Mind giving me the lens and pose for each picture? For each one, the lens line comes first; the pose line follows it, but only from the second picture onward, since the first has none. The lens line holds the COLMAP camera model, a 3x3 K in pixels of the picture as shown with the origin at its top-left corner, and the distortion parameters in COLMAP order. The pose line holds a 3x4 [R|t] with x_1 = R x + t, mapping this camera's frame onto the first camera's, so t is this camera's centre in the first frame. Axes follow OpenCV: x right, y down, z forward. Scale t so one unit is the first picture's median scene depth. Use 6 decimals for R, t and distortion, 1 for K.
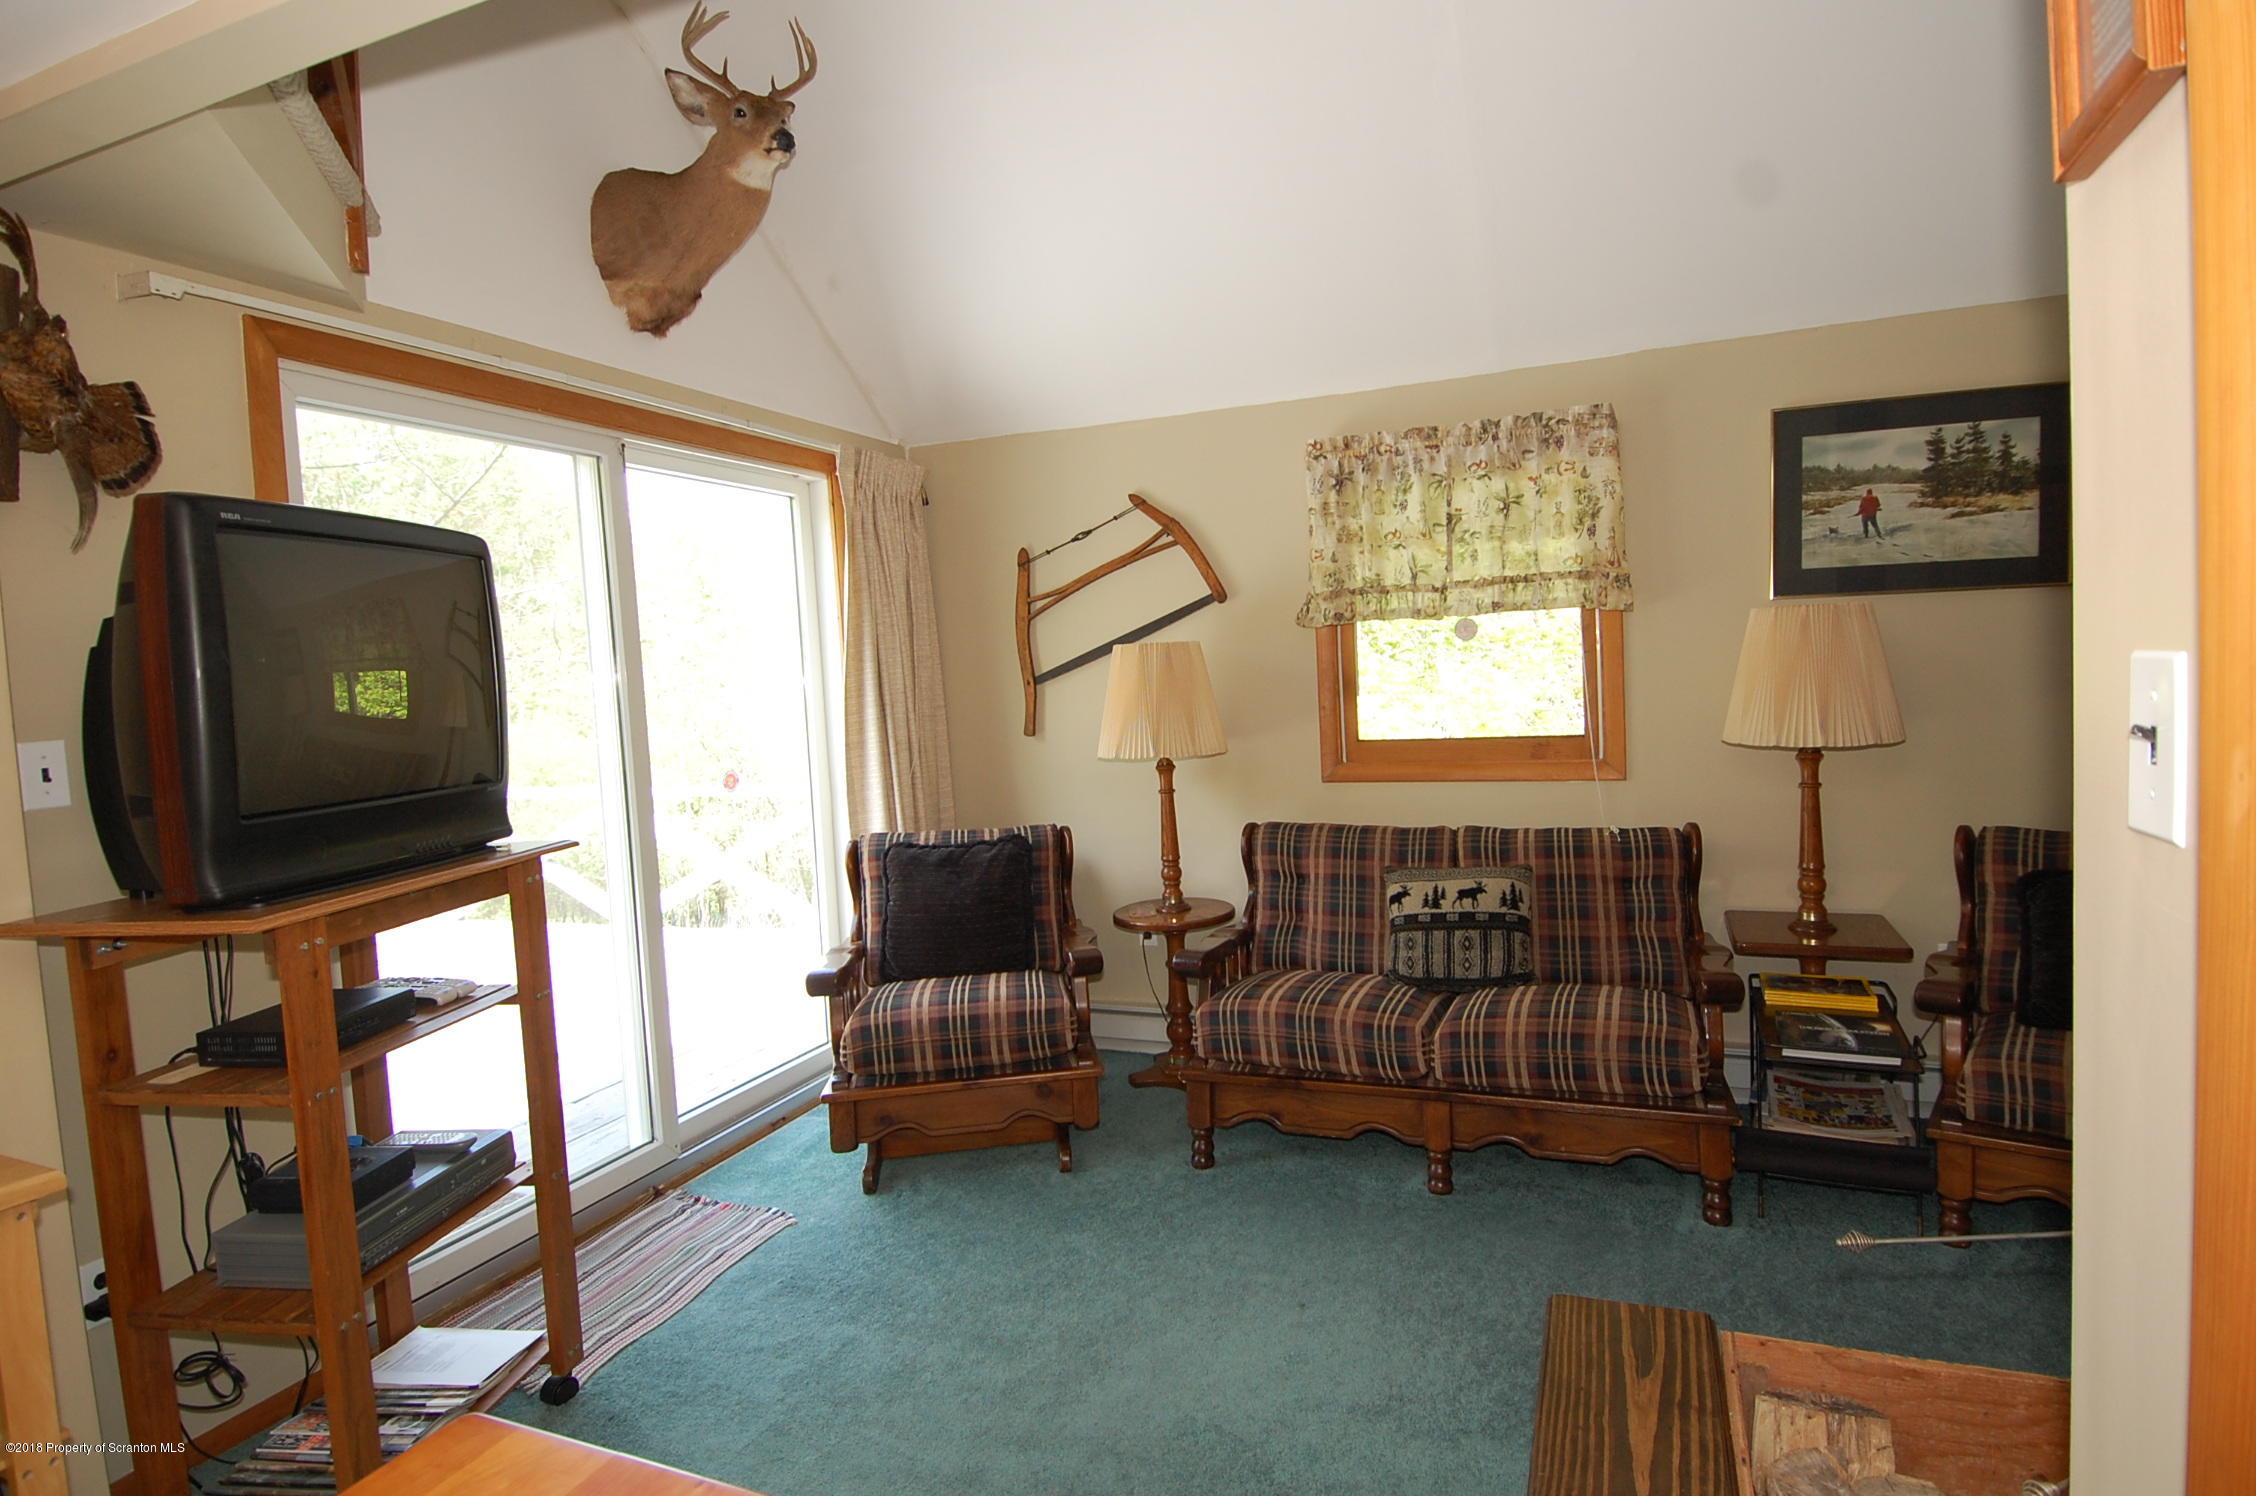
lens RADIAL K [[1175.9, 0, 1146.9], [0, 1175.9, 735.6], [0, 0, 1]] dist [0.024486, -0.029701]
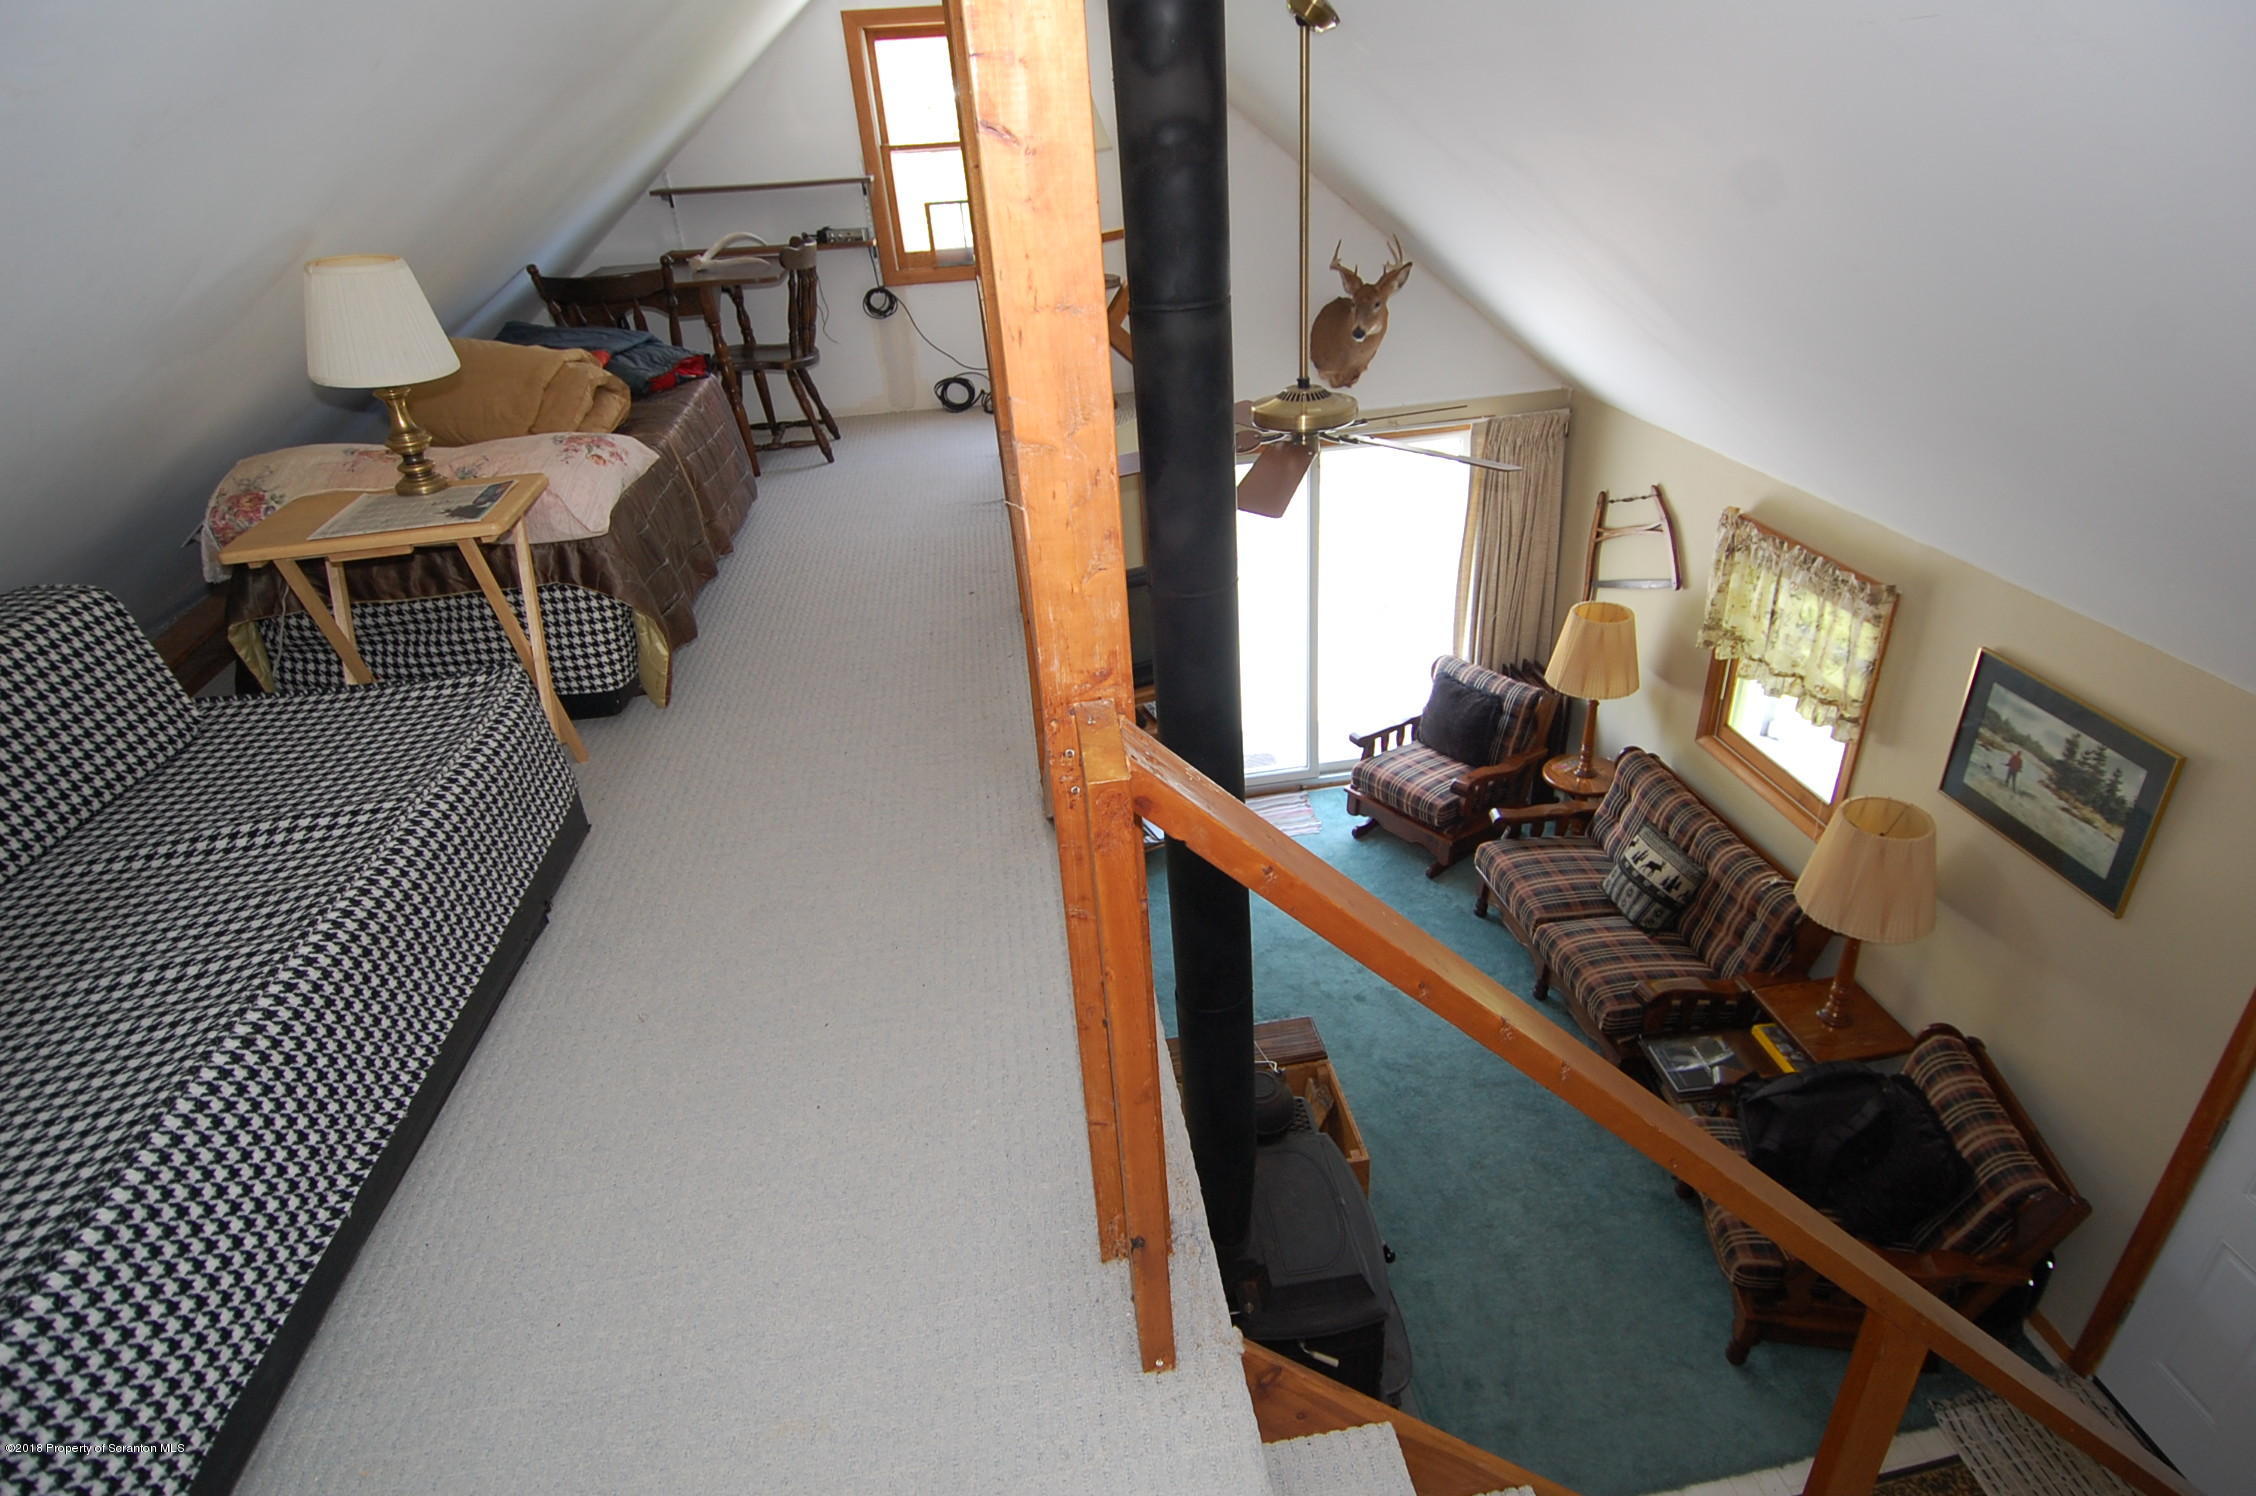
lens RADIAL K [[1175.9, 0, 1173.5], [0, 1175.9, 749.4], [0, 0, 1]] dist [0.024486, -0.029701]
pose [[0.526358, 0.434086, -0.731106, 0.995122], [-0.024169, 0.867150, 0.497460, -0.737070], [0.849919, -0.244172, 0.466923, -0.194943]]
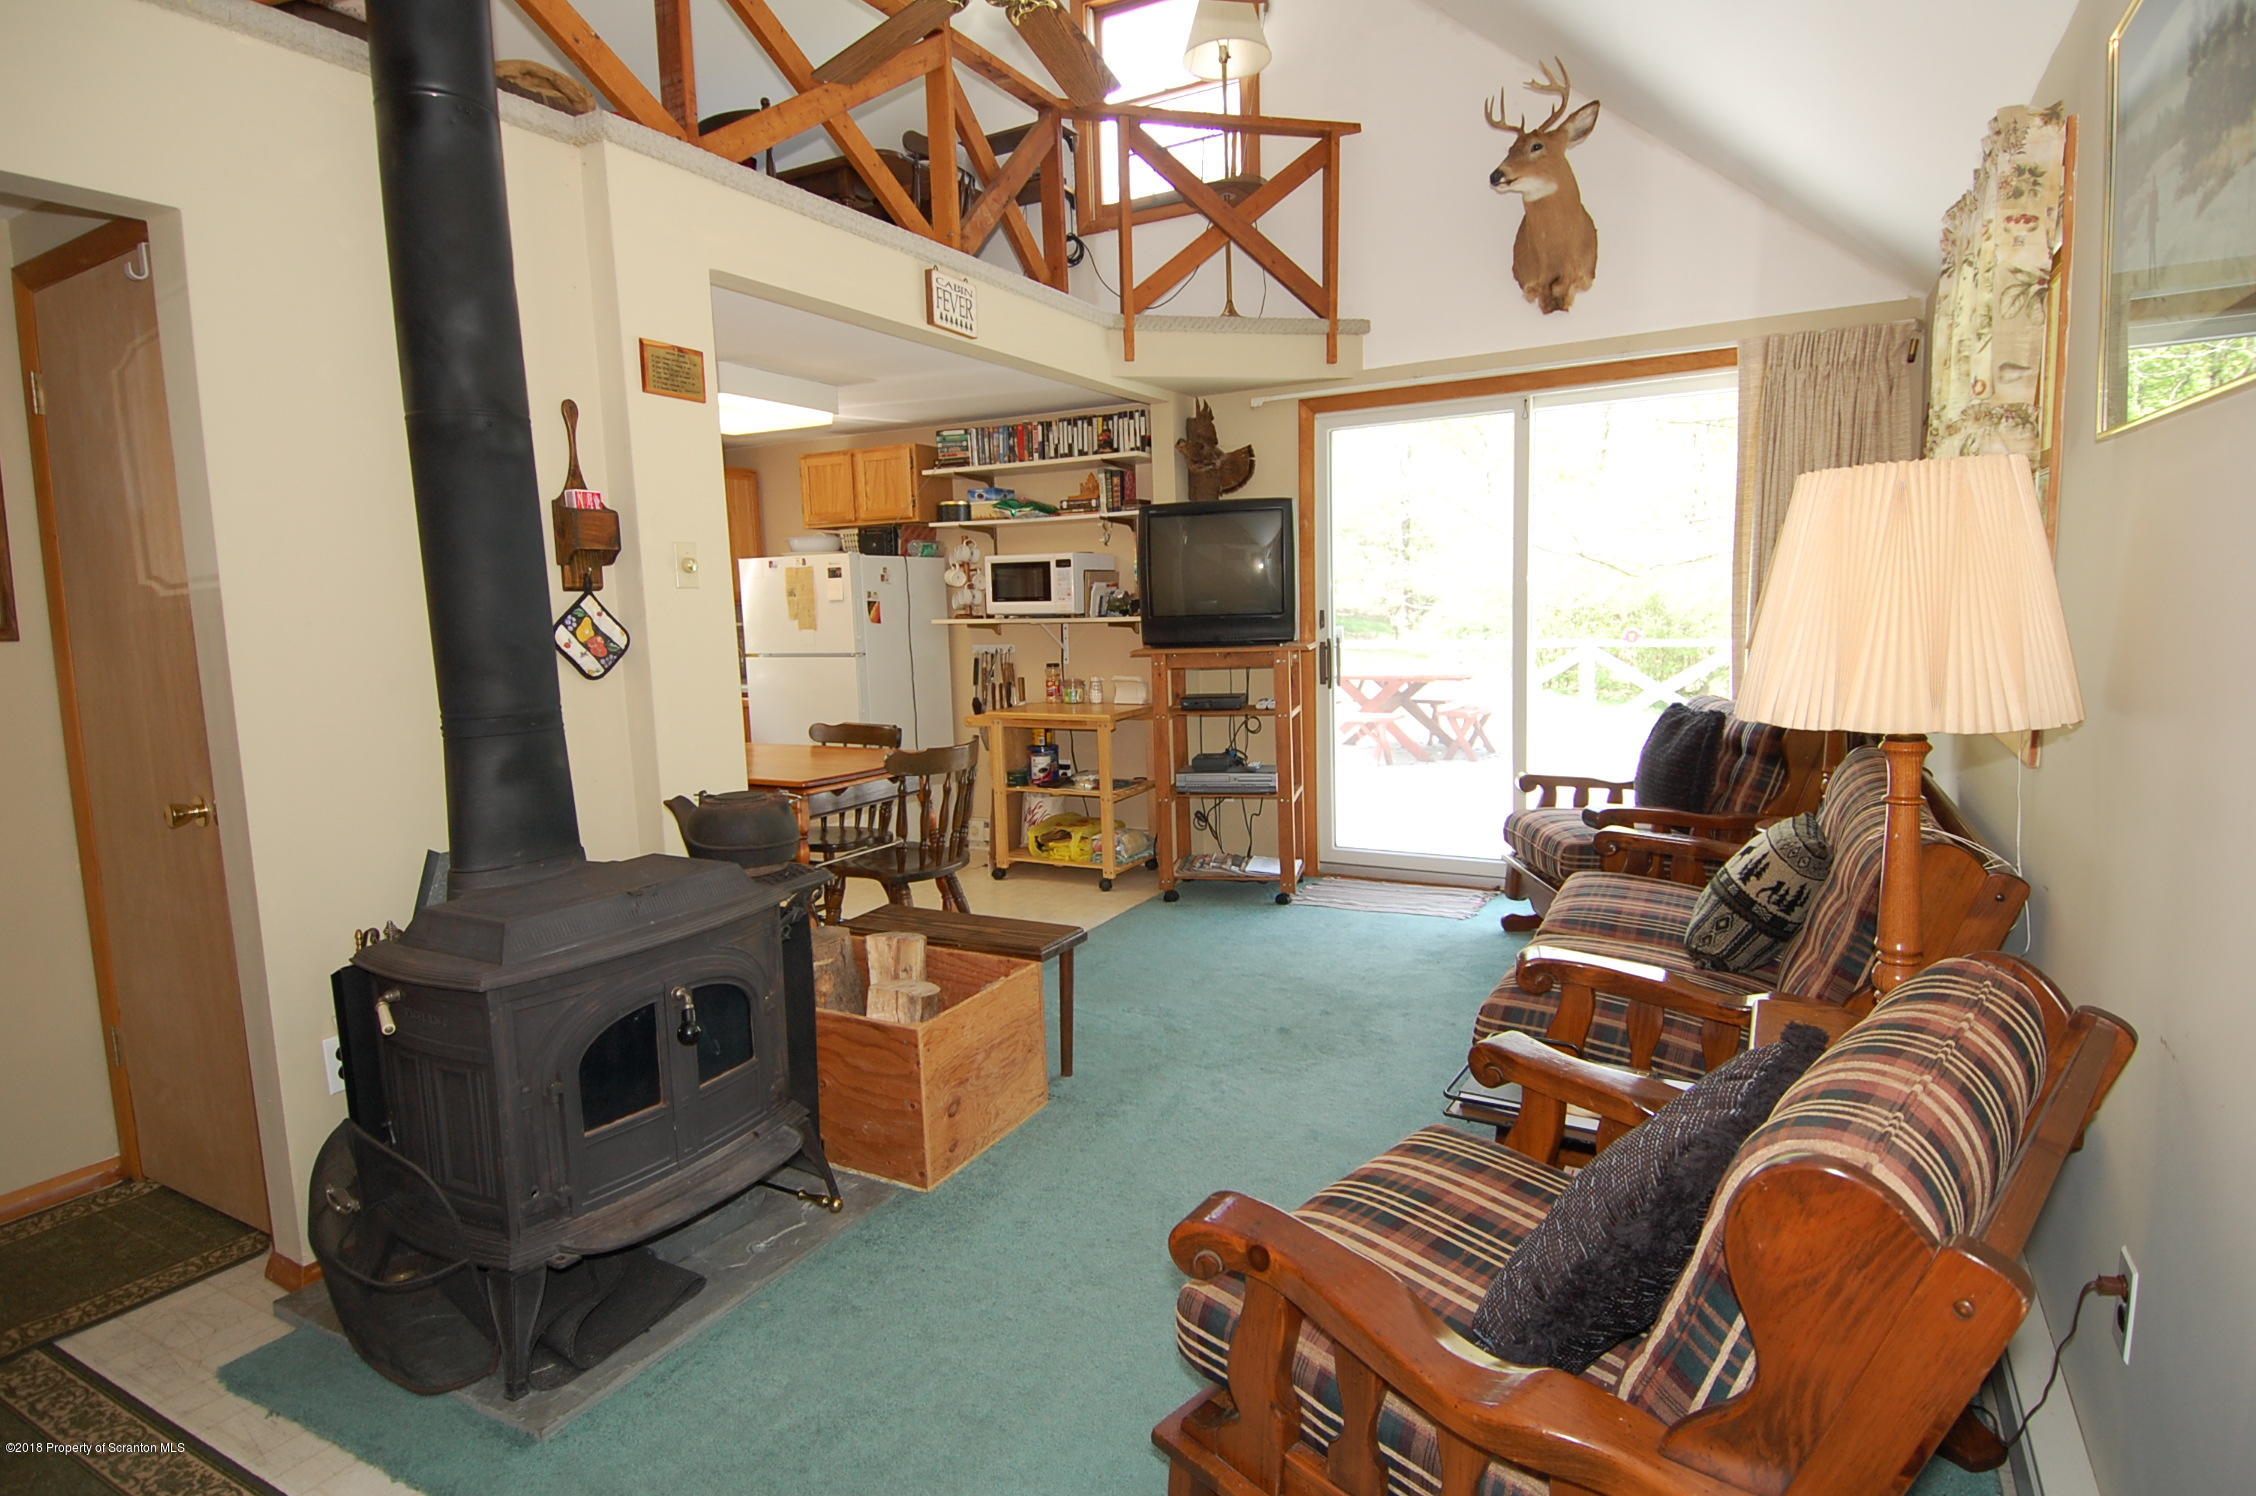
lens RADIAL K [[1175.9, 0, 1154.7], [0, 1175.9, 738.6], [0, 0, 1]] dist [0.024486, -0.029701]
pose [[-0.118812, 0.171340, -0.978022, 1.094194], [-0.019097, 0.984422, 0.174782, -0.073231], [0.992733, 0.039444, -0.113689, 0.692591]]
